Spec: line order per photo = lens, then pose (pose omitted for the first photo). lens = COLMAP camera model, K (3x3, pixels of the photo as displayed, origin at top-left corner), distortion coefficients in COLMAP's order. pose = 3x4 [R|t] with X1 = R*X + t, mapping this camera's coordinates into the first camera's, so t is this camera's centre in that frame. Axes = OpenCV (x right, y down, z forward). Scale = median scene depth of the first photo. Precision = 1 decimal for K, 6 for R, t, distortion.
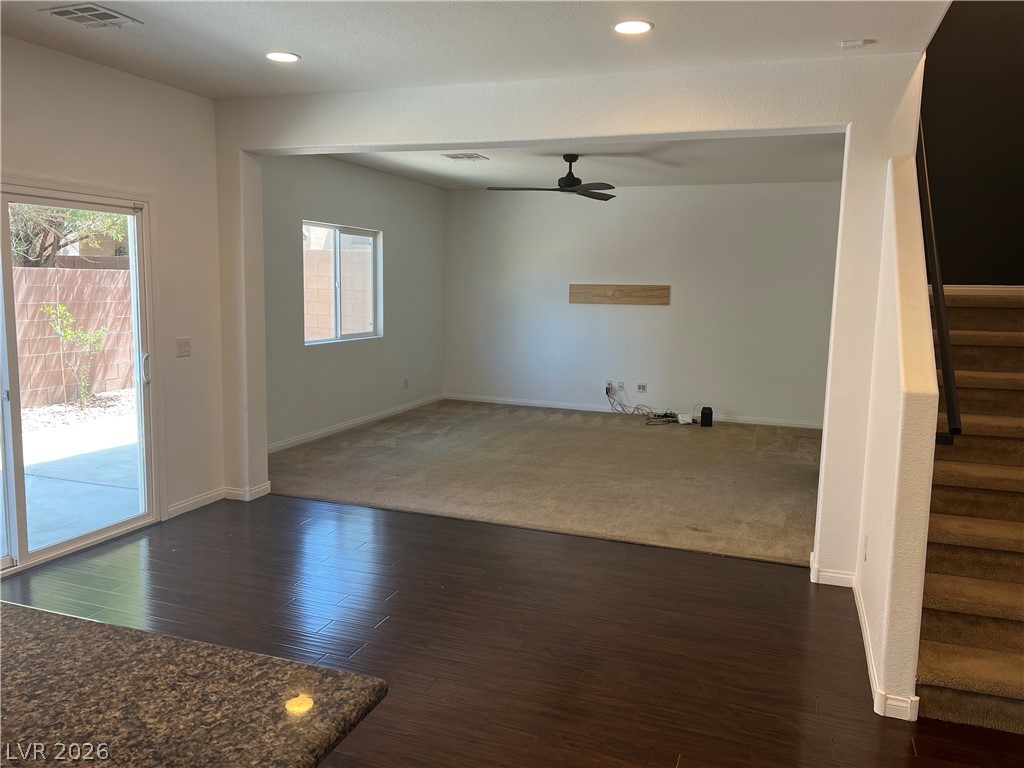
lens RADIAL K [[774.5, 0, 512.0], [0, 774.5, 384.0], [0, 0, 1]] dist [0.086912, -0.079194]
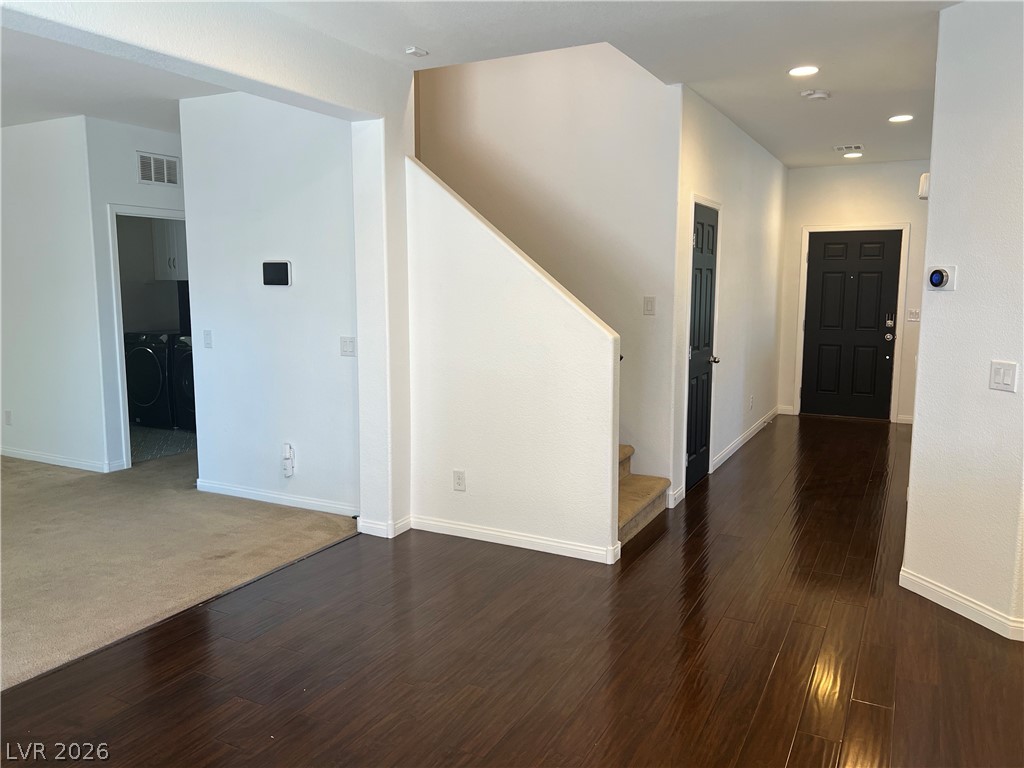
lens RADIAL K [[774.5, 0, 512.0], [0, 774.5, 384.0], [0, 0, 1]] dist [0.086912, -0.079194]
pose [[0.126580, -0.150280, 0.980507, -0.530303], [0.131587, 0.982266, 0.133562, -0.066717], [-0.983190, 0.112116, 0.144111, 0.566192]]
